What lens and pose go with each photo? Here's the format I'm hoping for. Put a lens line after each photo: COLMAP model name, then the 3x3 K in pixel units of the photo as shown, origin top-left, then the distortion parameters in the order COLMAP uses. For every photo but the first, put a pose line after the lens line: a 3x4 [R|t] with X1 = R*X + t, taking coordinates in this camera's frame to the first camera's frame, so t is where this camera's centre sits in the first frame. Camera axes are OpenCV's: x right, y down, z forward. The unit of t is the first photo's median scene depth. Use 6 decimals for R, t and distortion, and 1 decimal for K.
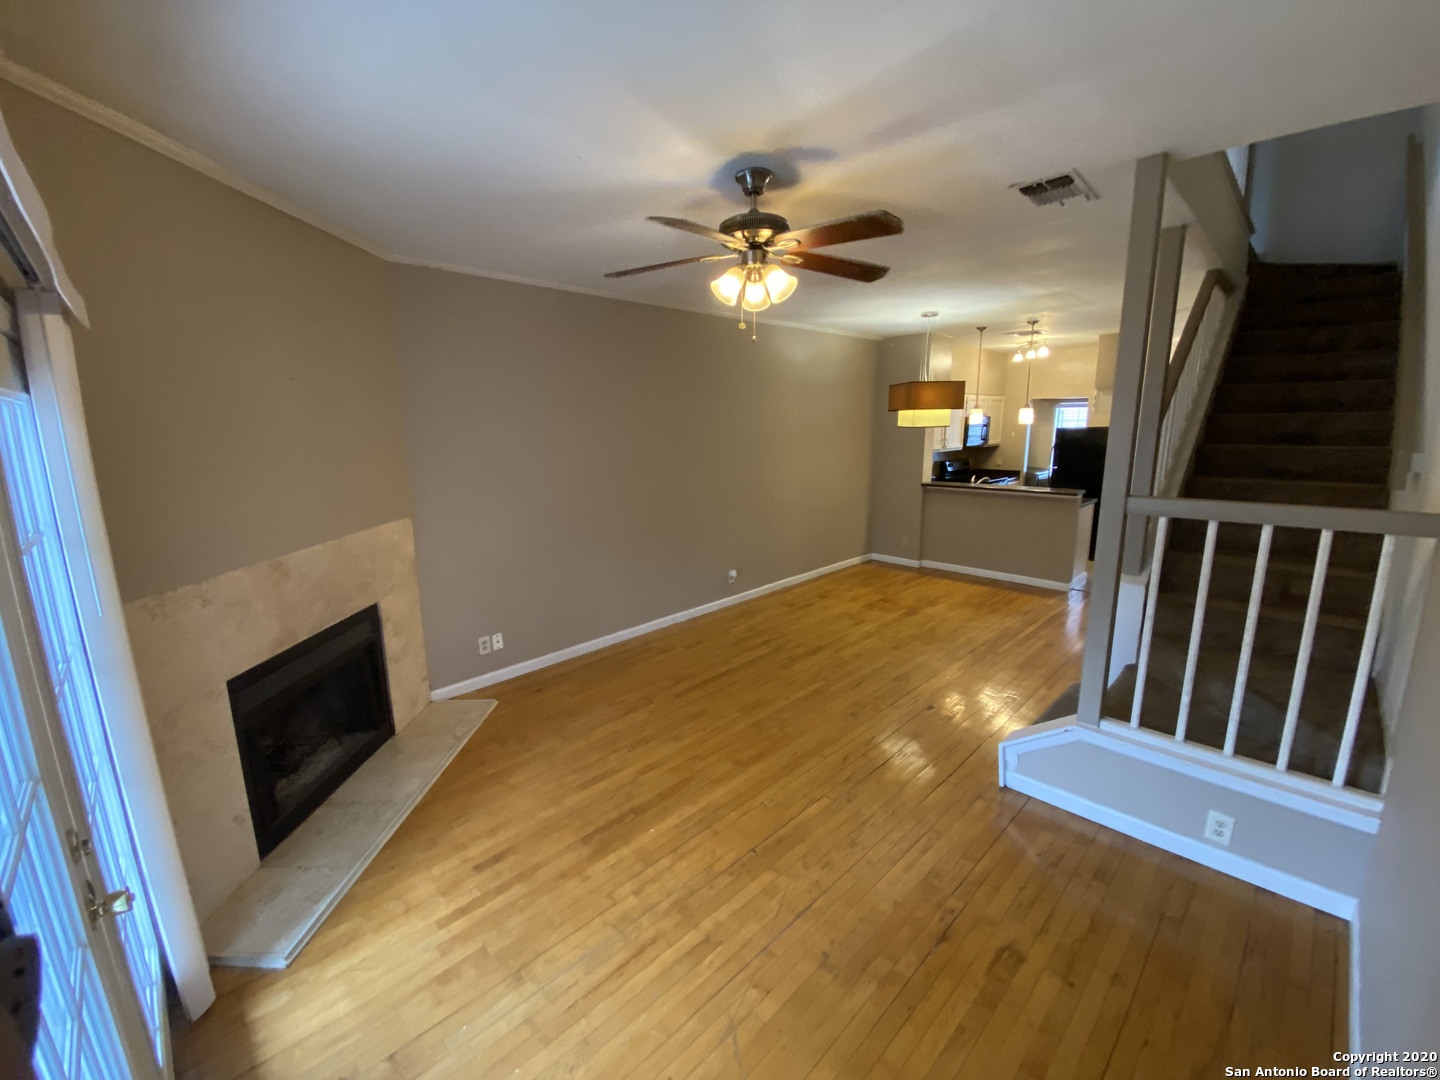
lens RADIAL K [[587.9, 0, 720.0], [0, 587.9, 540.0], [0, 0, 1]] dist [0.000828, -0.000095]
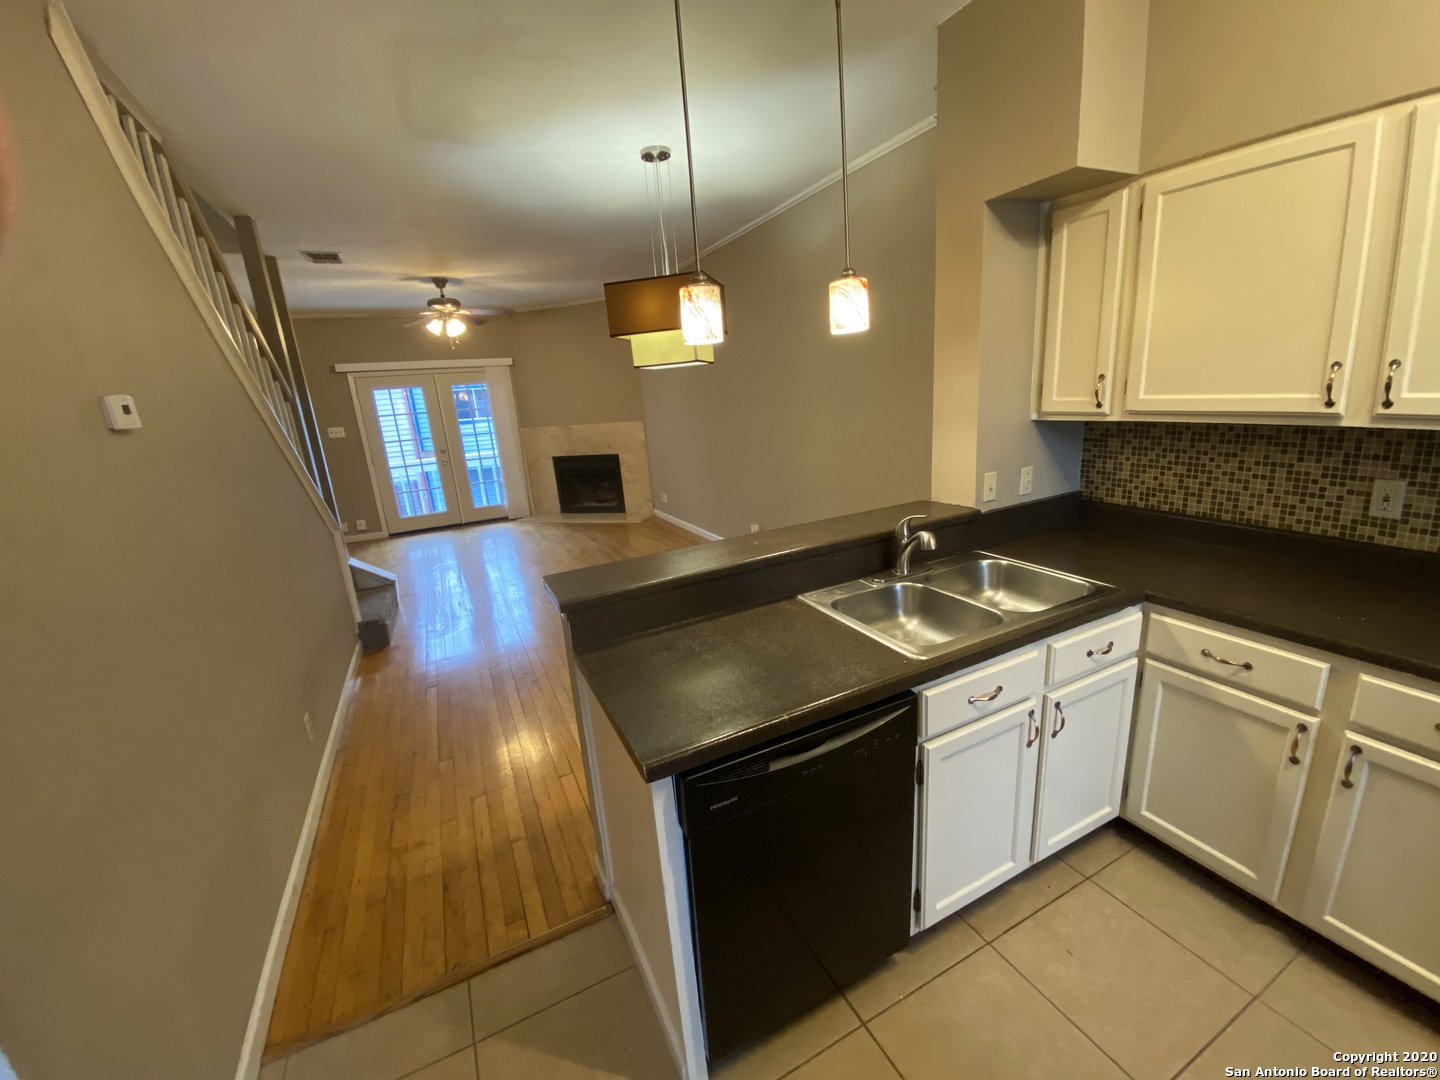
lens RADIAL K [[587.9, 0, 720.0], [0, 587.9, 540.0], [0, 0, 1]] dist [0.000828, -0.000095]
pose [[-0.328136, 0.281444, -0.901729, 1.514296], [-0.103567, 0.938111, 0.330487, -0.394284], [0.938936, 0.201835, -0.278679, 2.104291]]
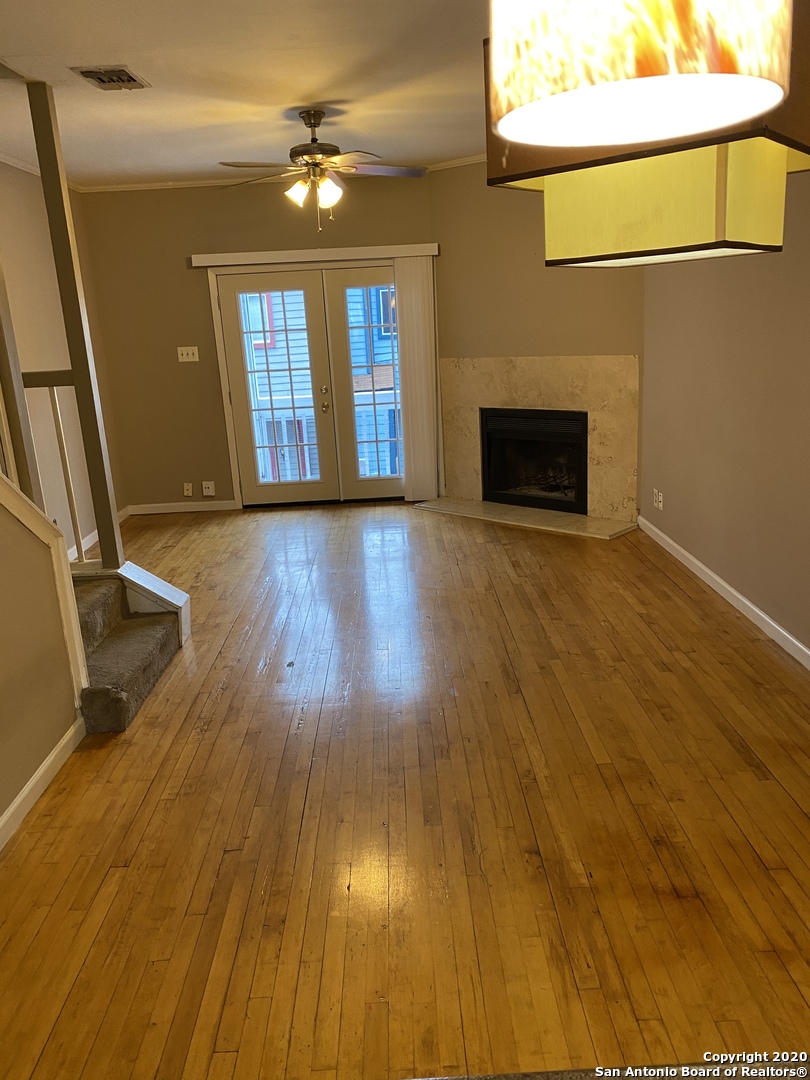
lens RADIAL K [[844.1, 0, 405.0], [0, 844.1, 540.0], [0, 0, 1]] dist [0.005367, -0.005069]
pose [[-0.690476, 0.248315, -0.679399, 1.097684], [-0.066733, 0.913360, 0.401647, -0.376317], [0.720271, 0.322665, -0.614082, 1.975931]]
